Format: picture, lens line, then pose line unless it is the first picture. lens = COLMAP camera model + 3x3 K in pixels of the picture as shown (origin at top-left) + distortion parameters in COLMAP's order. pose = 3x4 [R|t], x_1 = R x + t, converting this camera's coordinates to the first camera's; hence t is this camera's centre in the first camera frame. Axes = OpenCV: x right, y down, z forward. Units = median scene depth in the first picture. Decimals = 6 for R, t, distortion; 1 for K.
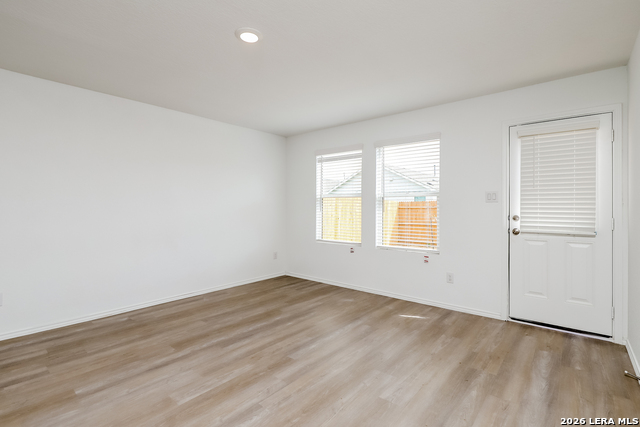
lens RADIAL K [[302.7, 0, 326.7], [0, 302.7, 210.7], [0, 0, 1]] dist [-0.000558, -0.000047]
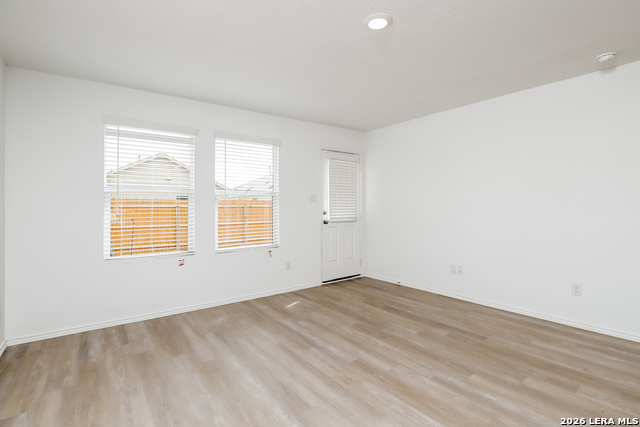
lens RADIAL K [[314.8, 0, 320.9], [0, 314.8, 204.6], [0, 0, 1]] dist [-0.034237, 0.000111]
pose [[0.222646, 0.003523, 0.974893, -0.890261], [0.018512, 0.999798, -0.007840, -0.003909], [-0.974724, 0.019793, 0.222535, 0.697512]]
